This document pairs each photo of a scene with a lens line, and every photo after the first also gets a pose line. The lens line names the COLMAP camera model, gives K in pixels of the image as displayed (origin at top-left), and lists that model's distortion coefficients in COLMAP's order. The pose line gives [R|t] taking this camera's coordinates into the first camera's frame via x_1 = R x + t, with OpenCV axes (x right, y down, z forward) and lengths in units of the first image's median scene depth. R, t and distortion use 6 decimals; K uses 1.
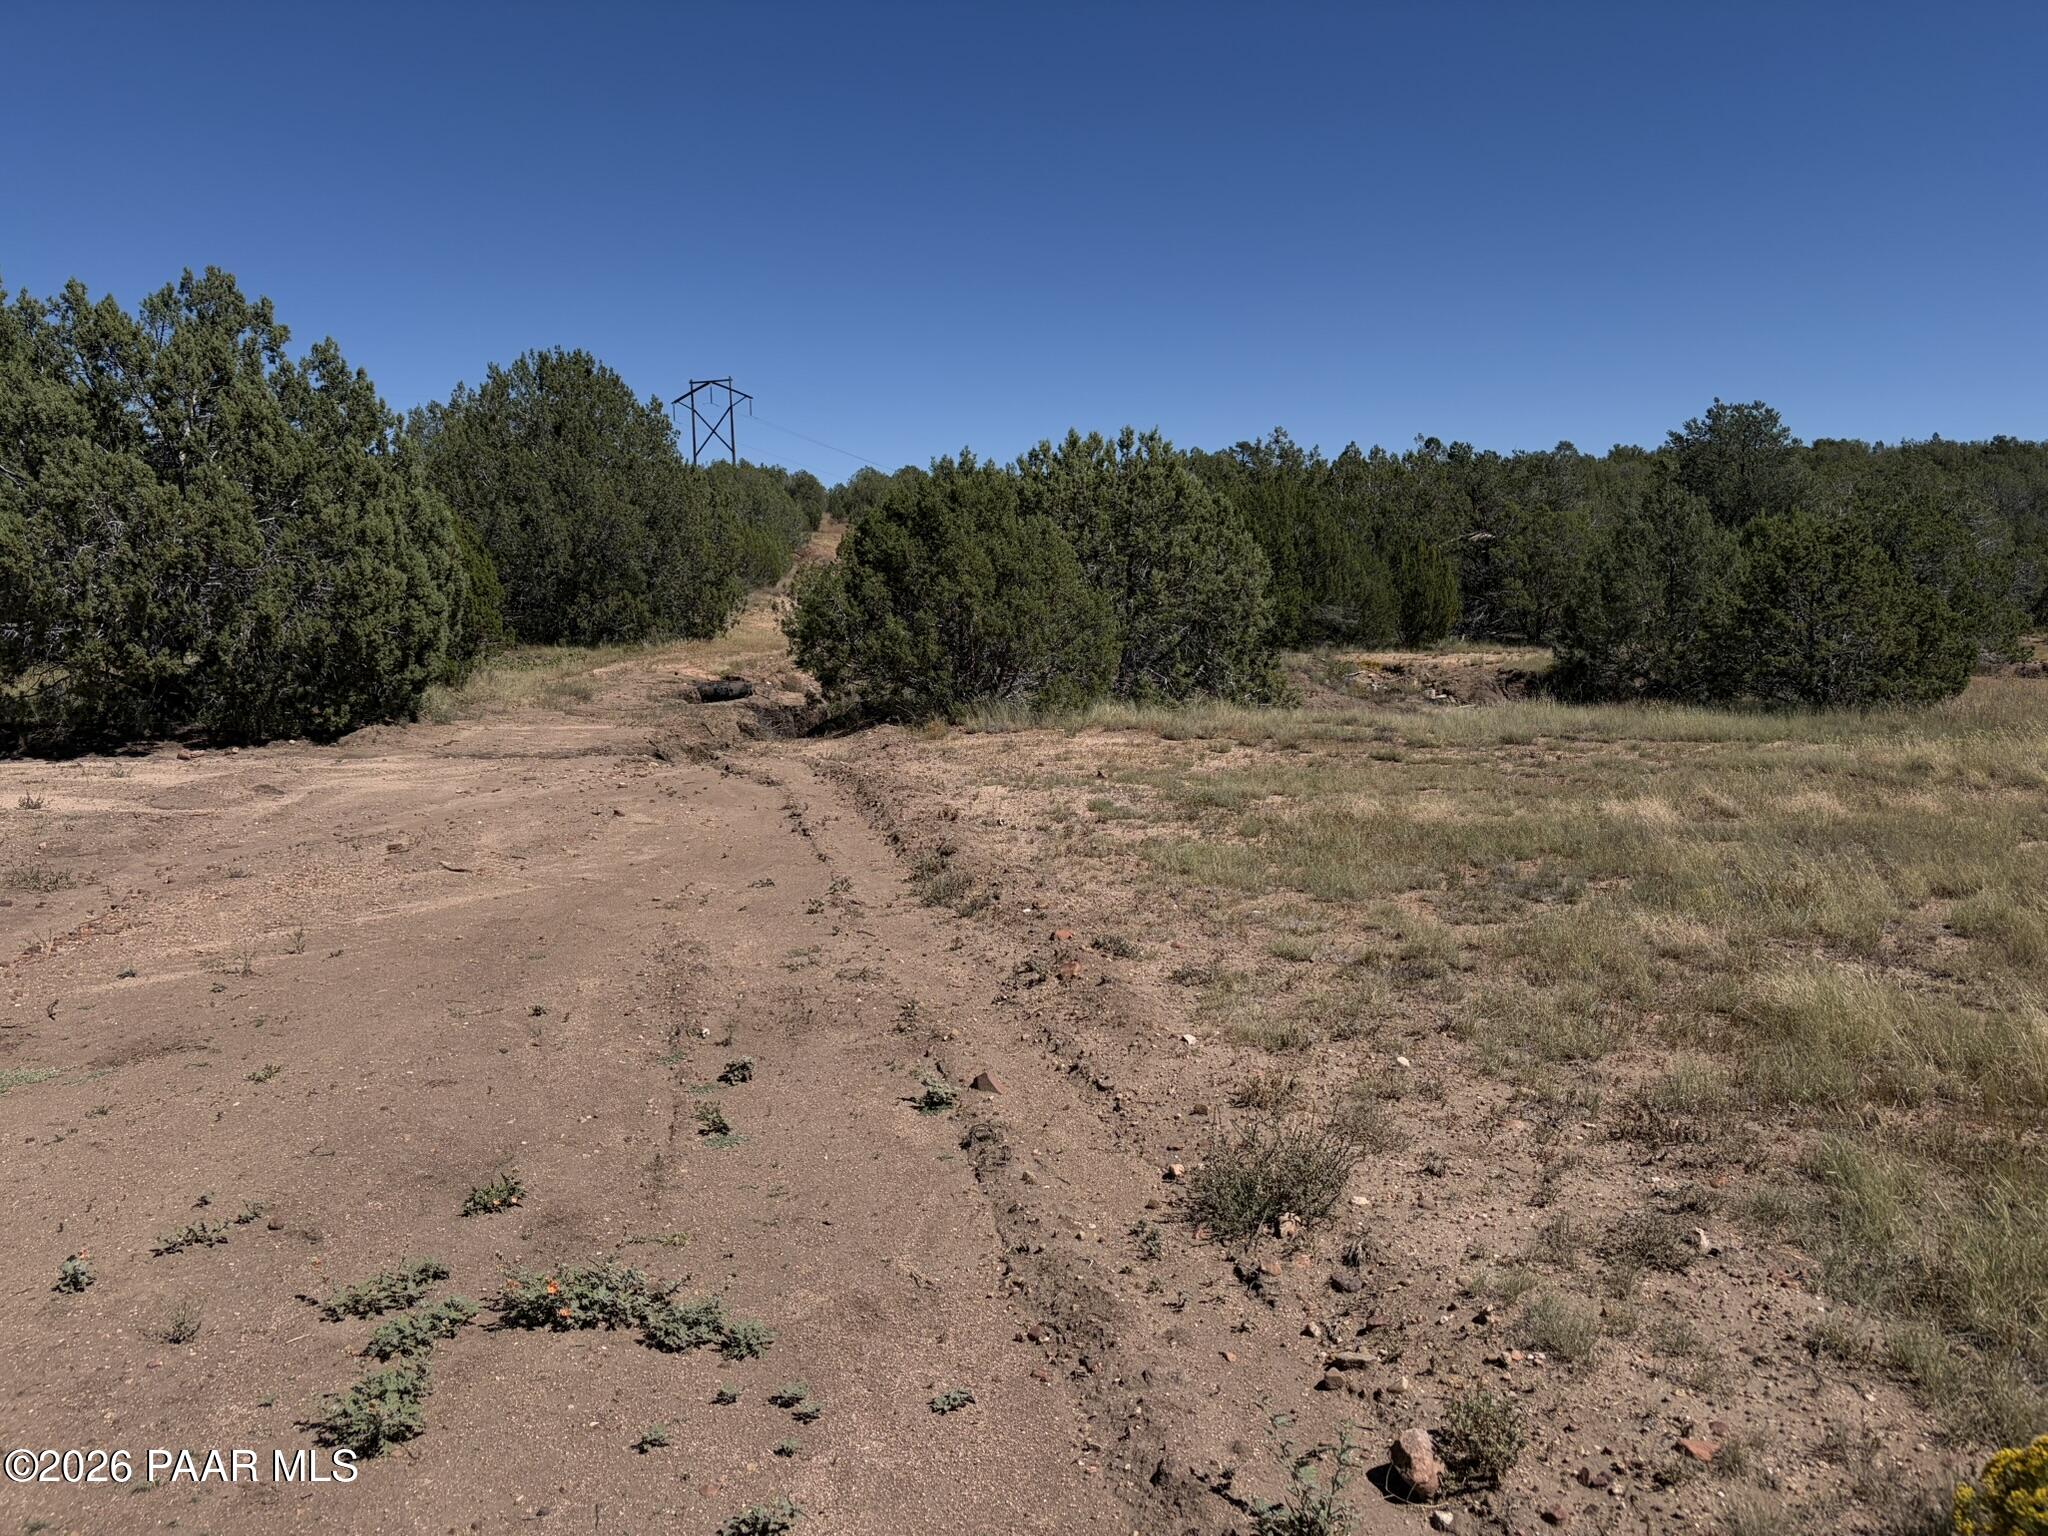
lens RADIAL K [[1541.1, 0, 1034.2], [0, 1541.1, 778.5], [0, 0, 1]] dist [0.042311, -0.041334]
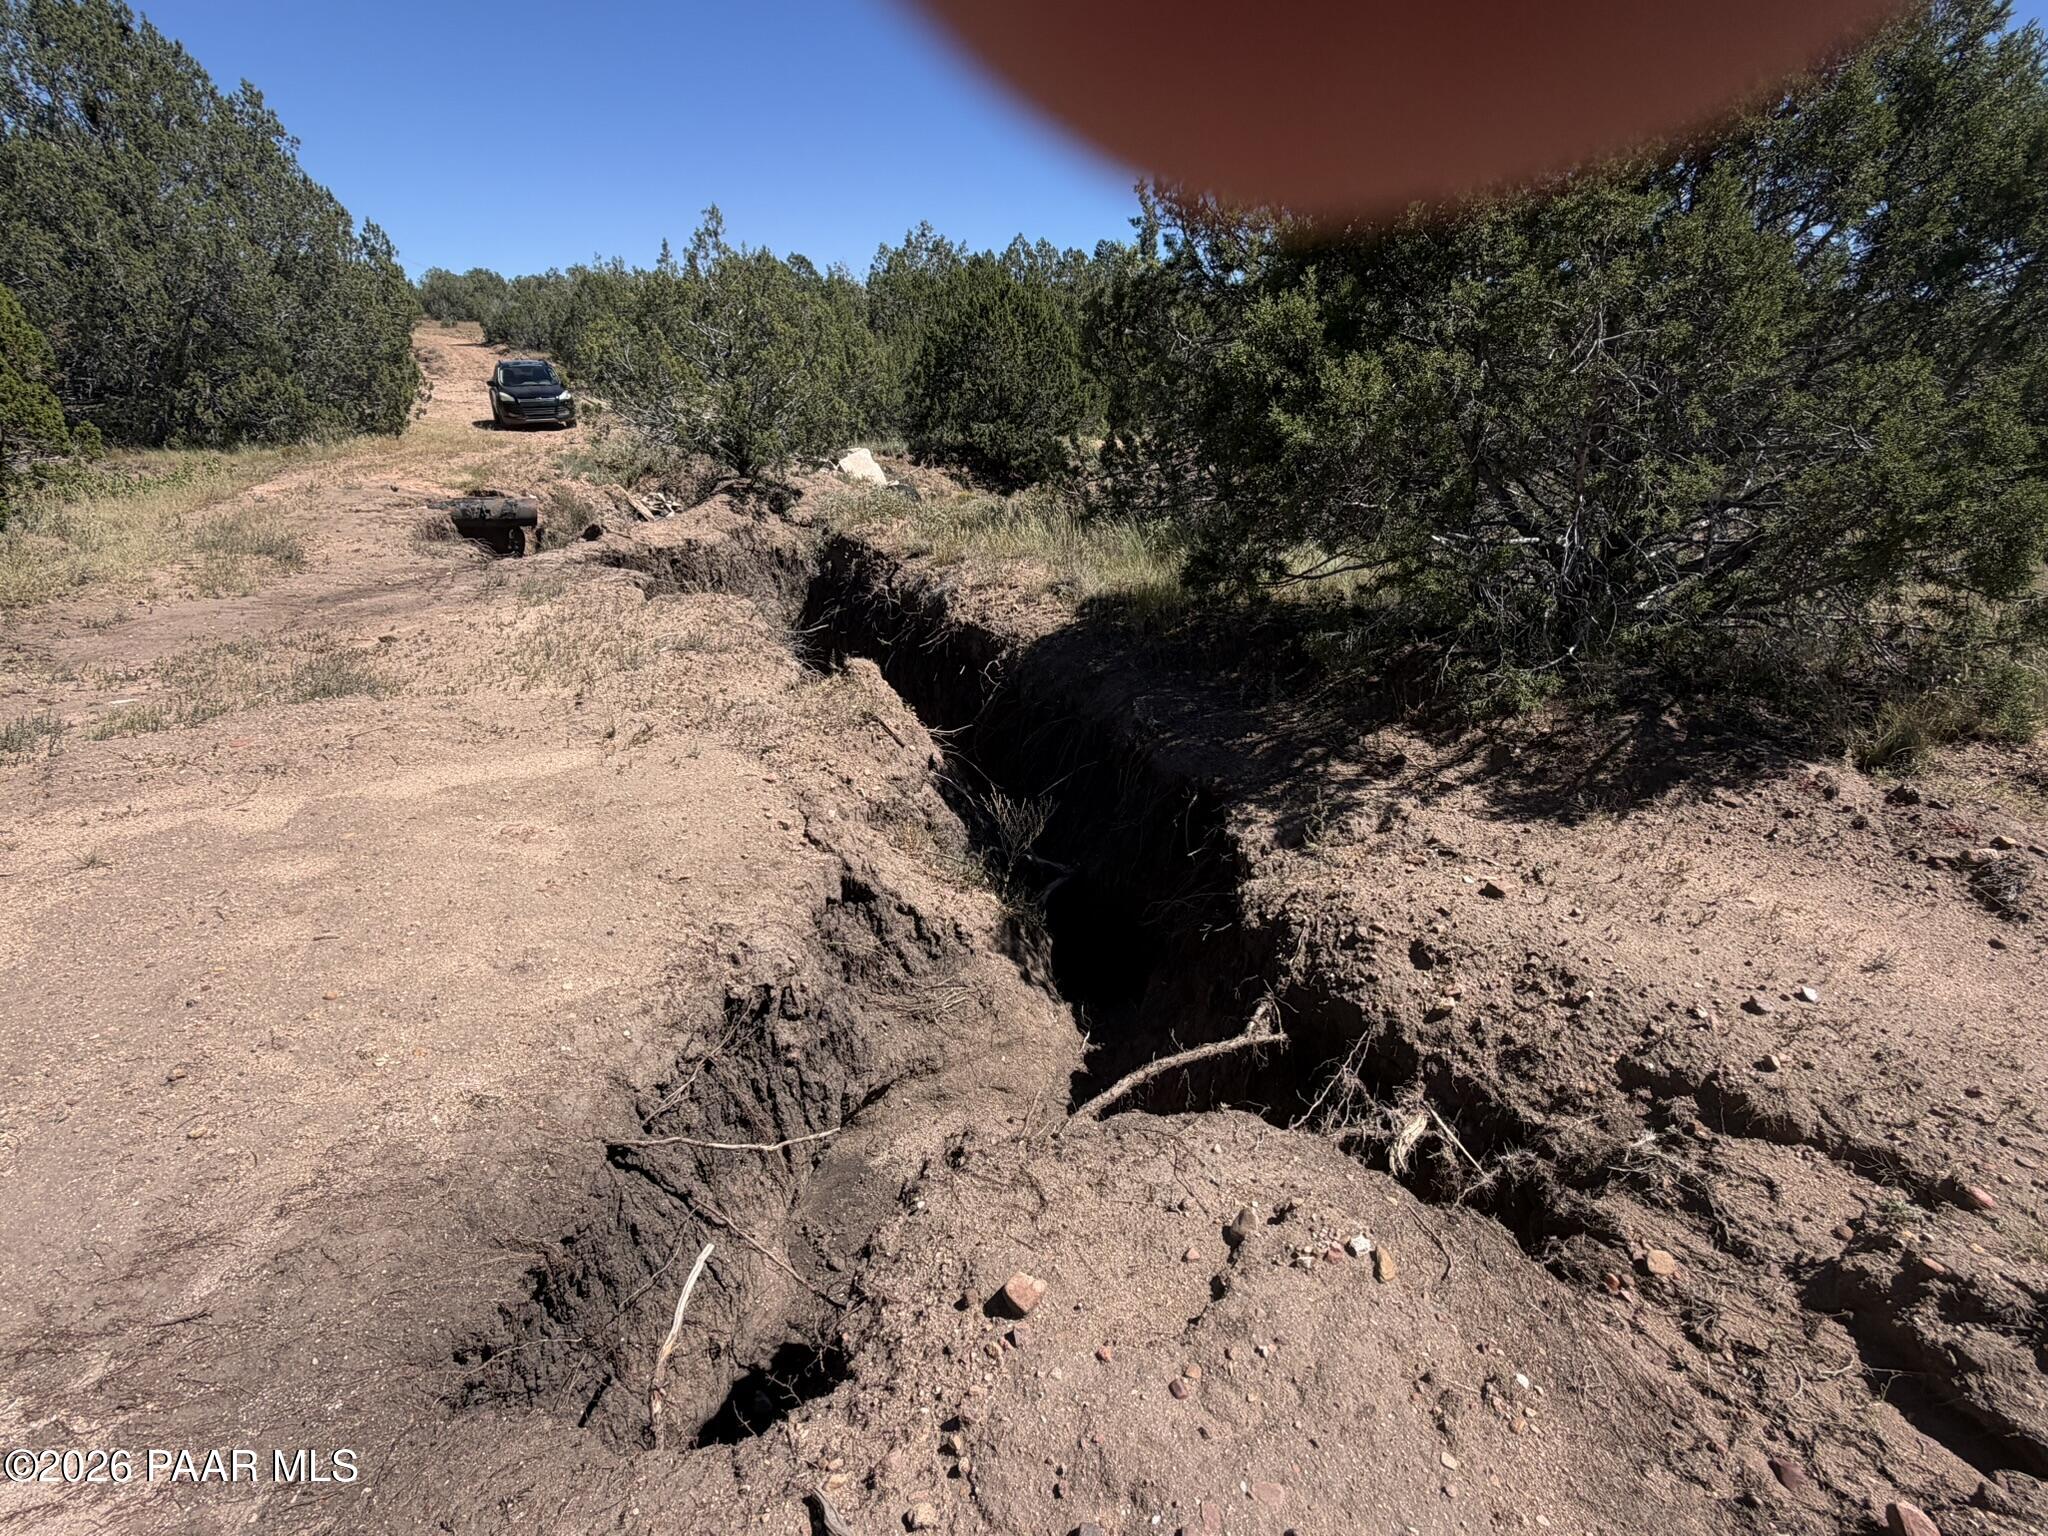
lens RADIAL K [[992.6, 0, 1028.0], [0, 992.6, 775.1], [0, 0, 1]] dist [-0.010533, -0.000494]
pose [[0.915486, -0.139829, 0.377272, -0.428675], [0.041660, 0.965571, 0.256781, -0.125849], [-0.400188, -0.219362, 0.889792, 1.255006]]
